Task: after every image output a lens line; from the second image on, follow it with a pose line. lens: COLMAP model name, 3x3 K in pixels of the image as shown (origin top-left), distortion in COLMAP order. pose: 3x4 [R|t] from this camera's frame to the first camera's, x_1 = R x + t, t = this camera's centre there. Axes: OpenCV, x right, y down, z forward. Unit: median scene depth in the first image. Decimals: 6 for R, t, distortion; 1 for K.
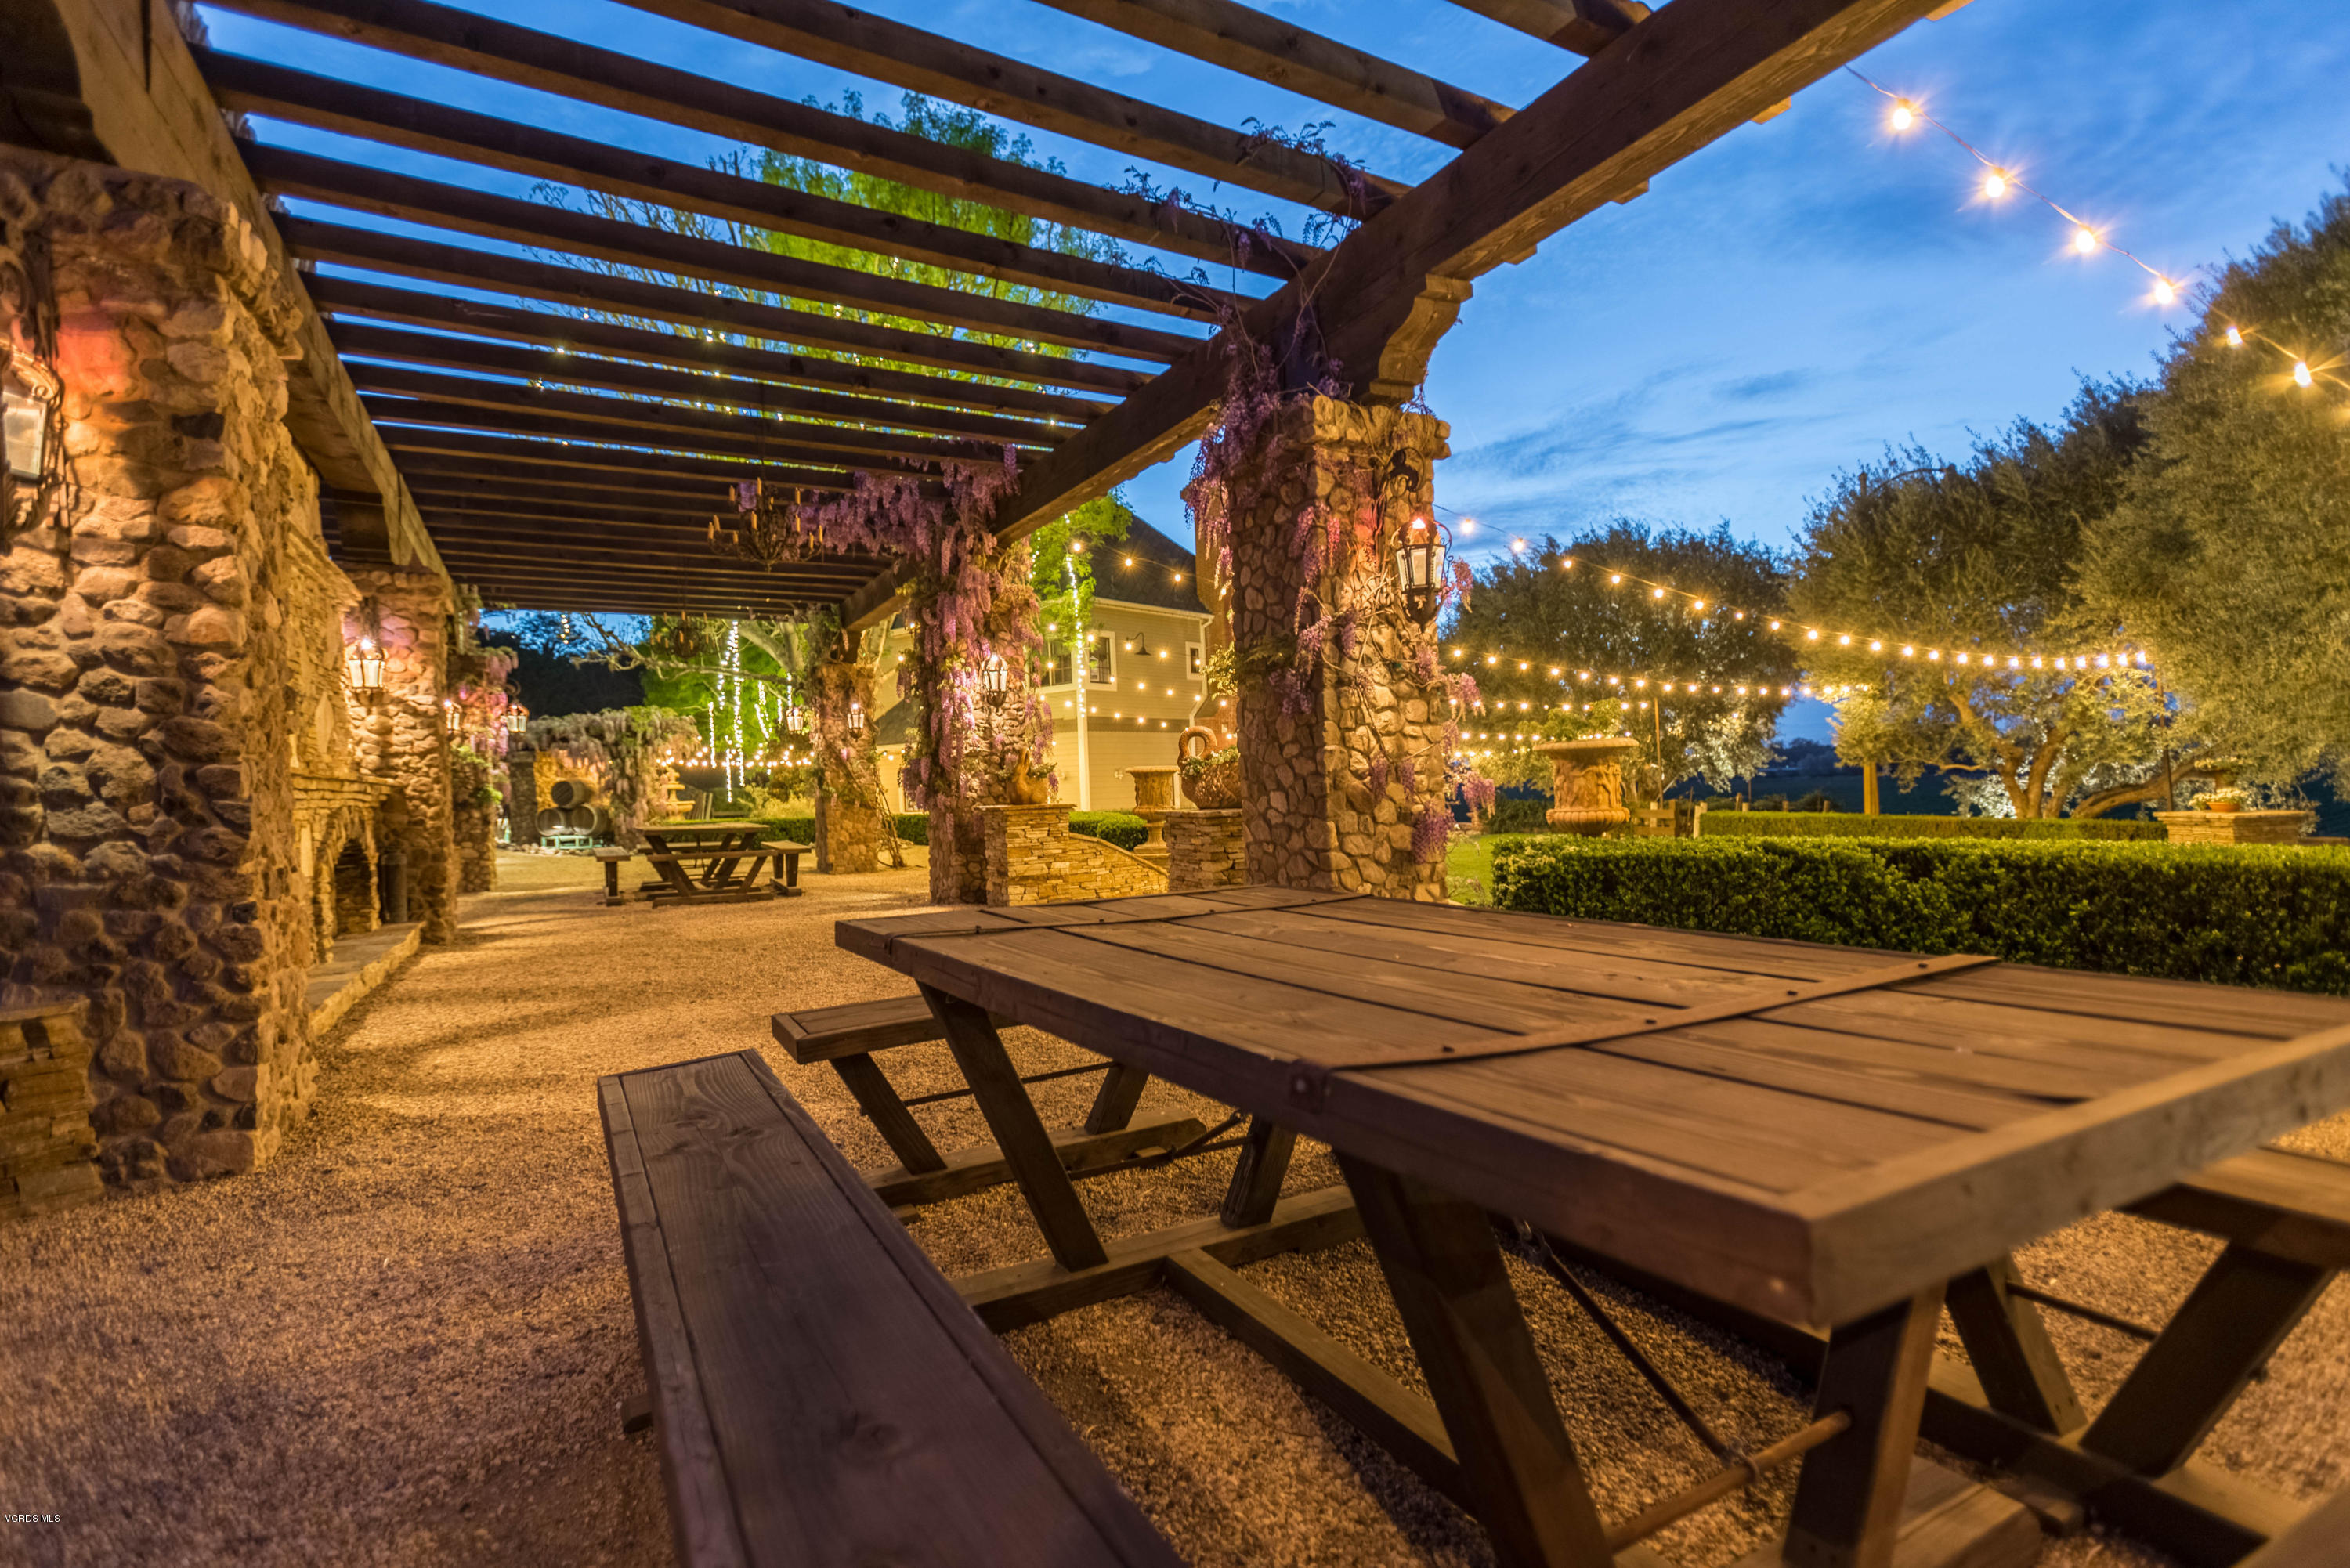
lens RADIAL K [[1101.3, 0, 1175.7], [0, 1101.3, 791.8], [0, 0, 1]] dist [0.020882, -0.001601]
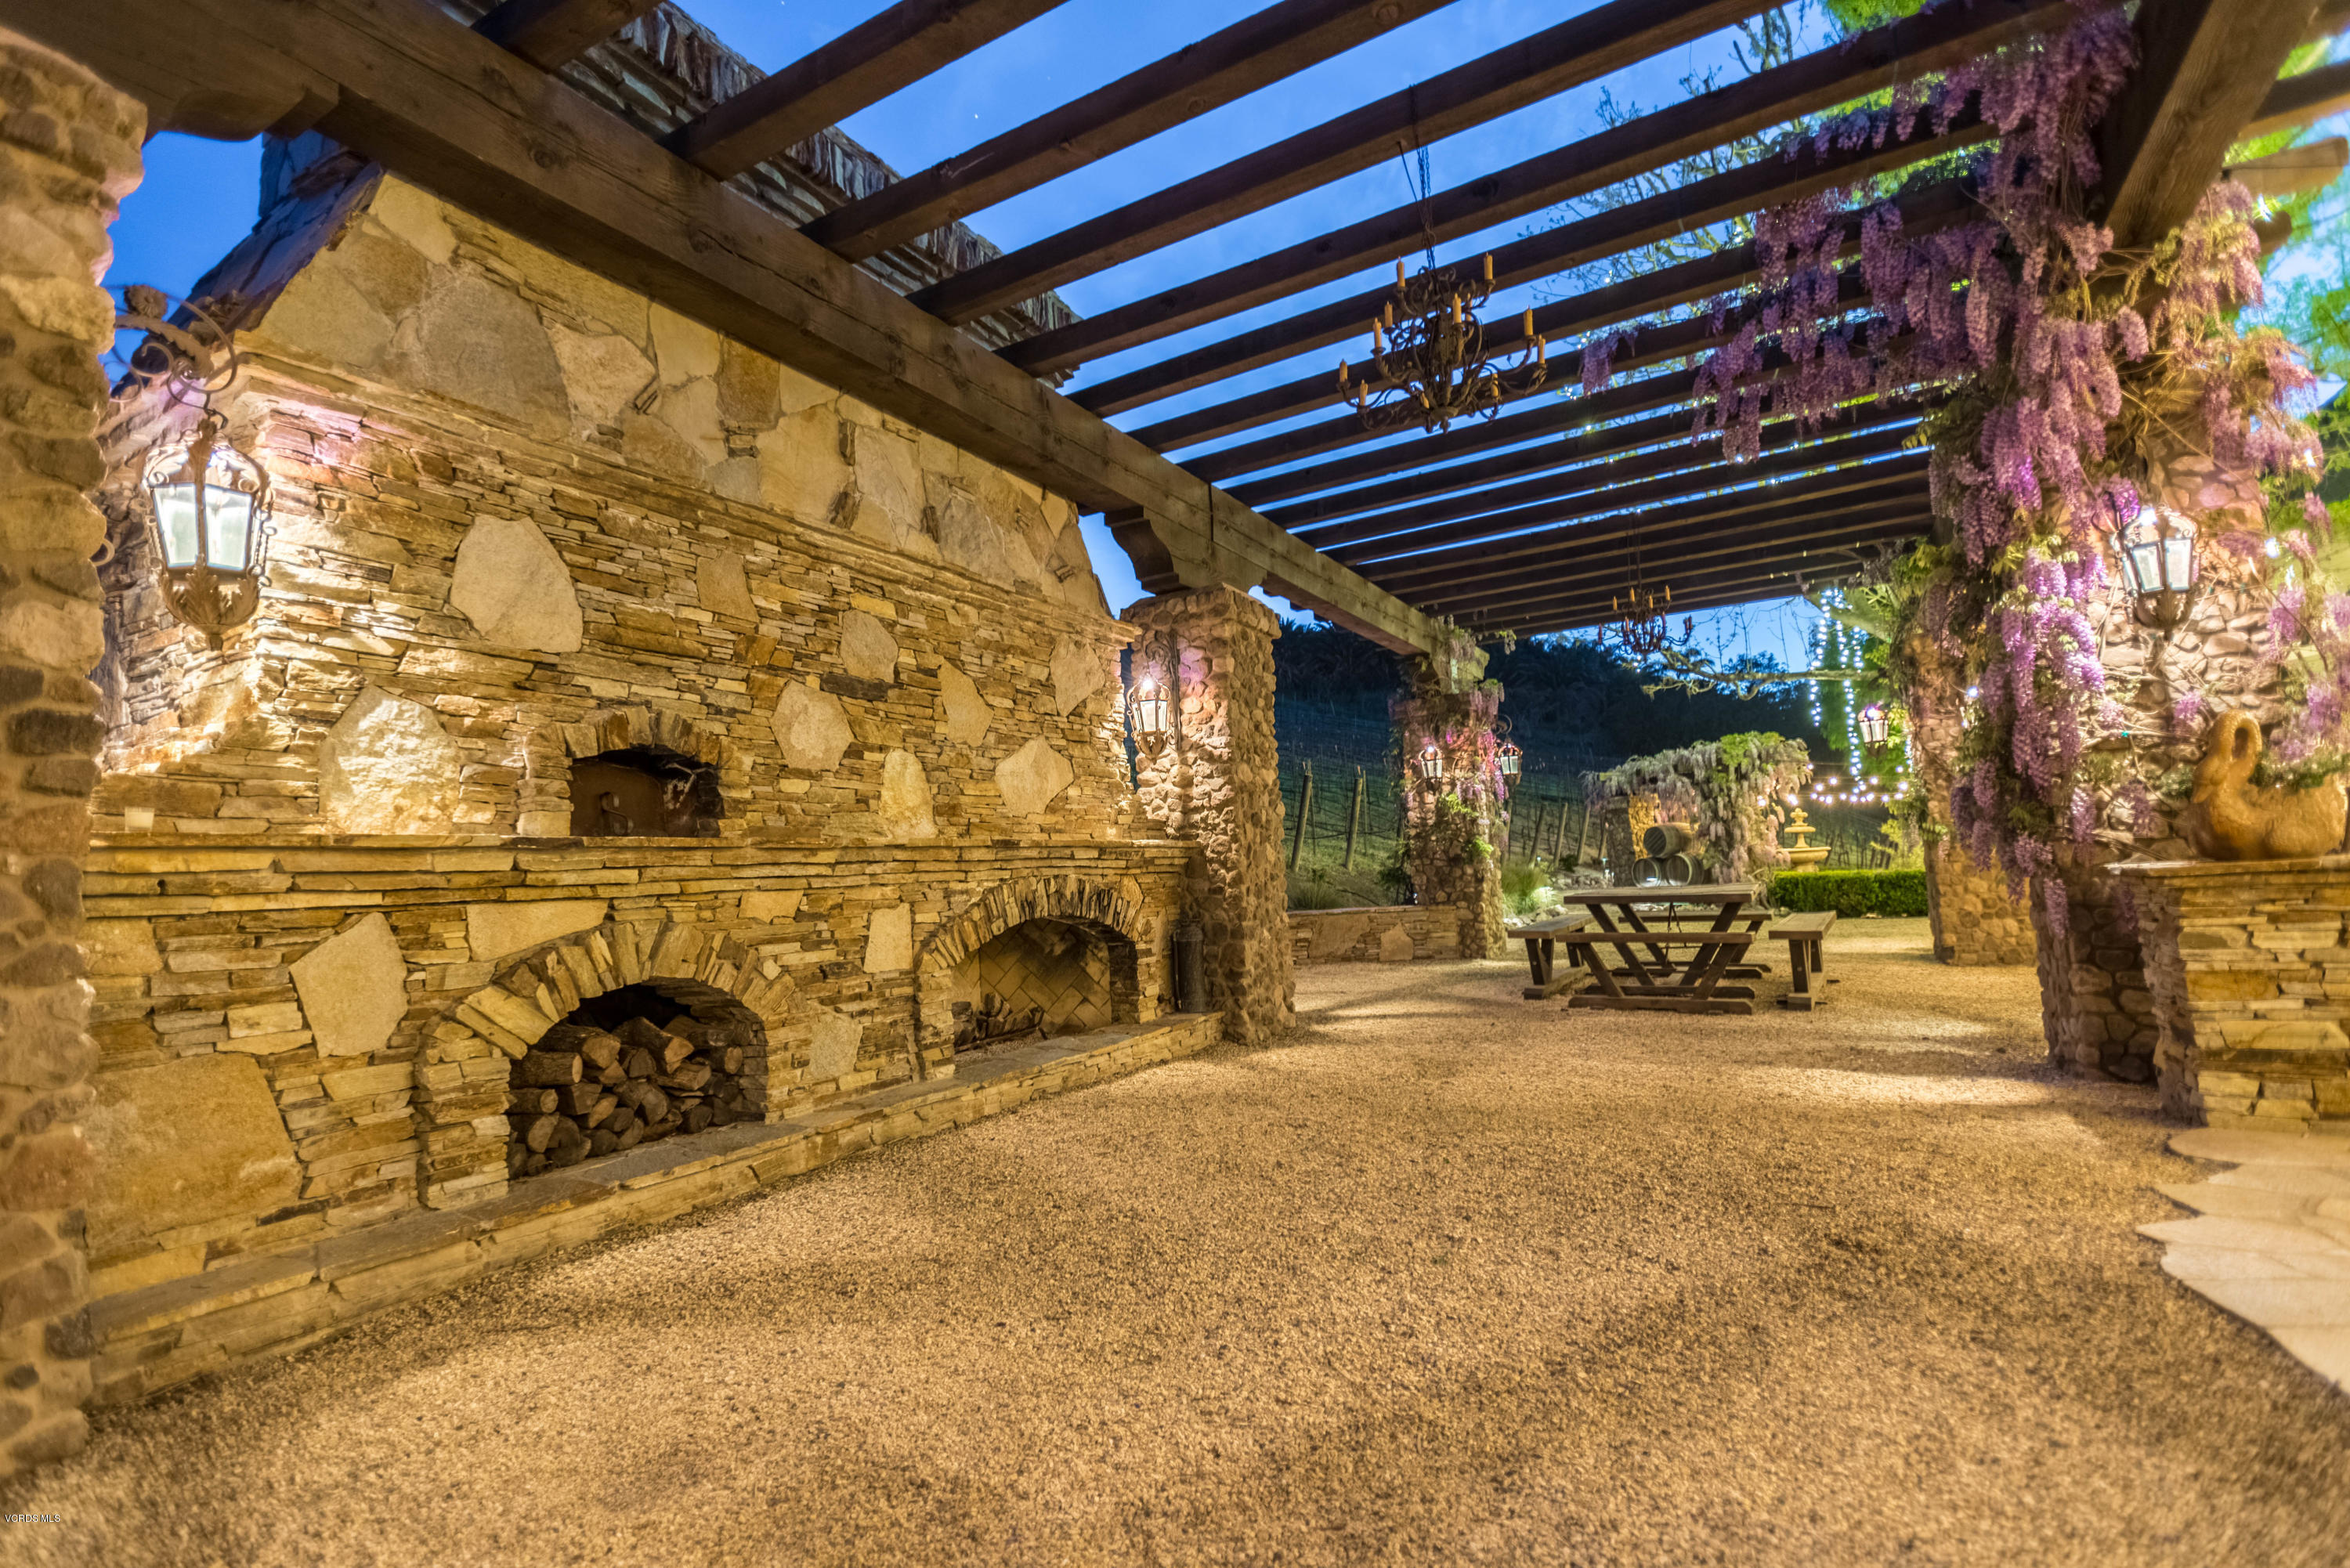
lens RADIAL K [[1101.3, 0, 1167.1], [0, 1101.3, 789.0], [0, 0, 1]] dist [0.020882, -0.001601]
pose [[0.518740, -0.064035, -0.852531, 0.002109], [0.028425, 0.997931, -0.057661, -0.001128], [0.854459, 0.005677, 0.519487, 0.438950]]
